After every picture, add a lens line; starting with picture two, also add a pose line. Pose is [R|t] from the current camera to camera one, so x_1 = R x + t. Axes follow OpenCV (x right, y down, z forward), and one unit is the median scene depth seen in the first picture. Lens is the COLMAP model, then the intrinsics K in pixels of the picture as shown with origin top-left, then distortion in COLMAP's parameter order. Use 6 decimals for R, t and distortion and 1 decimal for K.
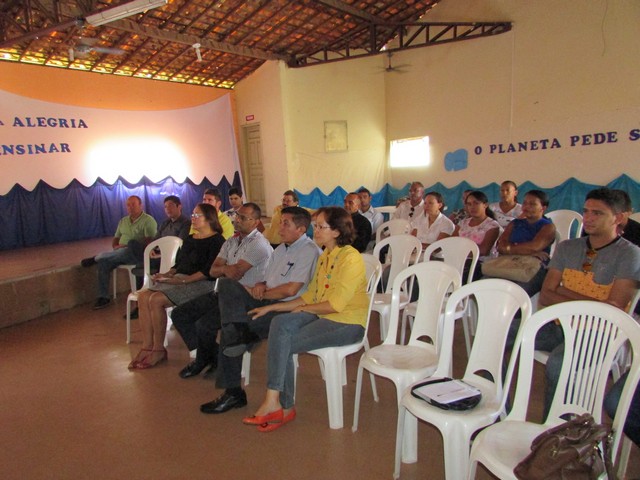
lens RADIAL K [[457.4, 0, 324.0], [0, 457.4, 235.6], [0, 0, 1]] dist [-0.026061, 0.008301]
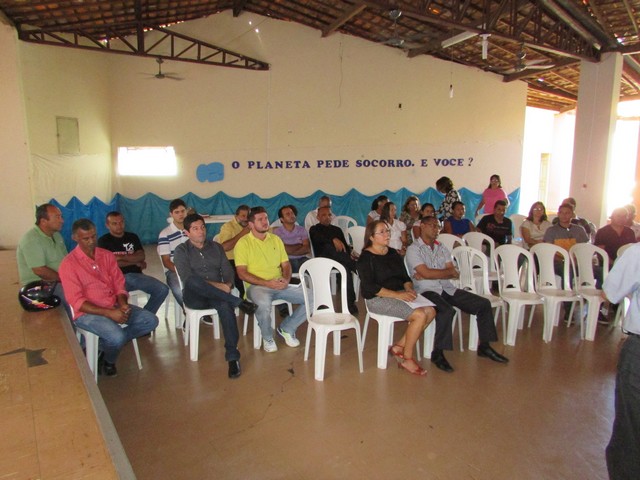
lens RADIAL K [[457.4, 0, 325.5], [0, 457.4, 240.3], [0, 0, 1]] dist [-0.026061, 0.008301]
pose [[0.505838, -0.081687, 0.858752, -0.552651], [0.089637, 0.995095, 0.041857, -0.026058], [-0.857959, 0.055803, 0.510678, 0.228664]]
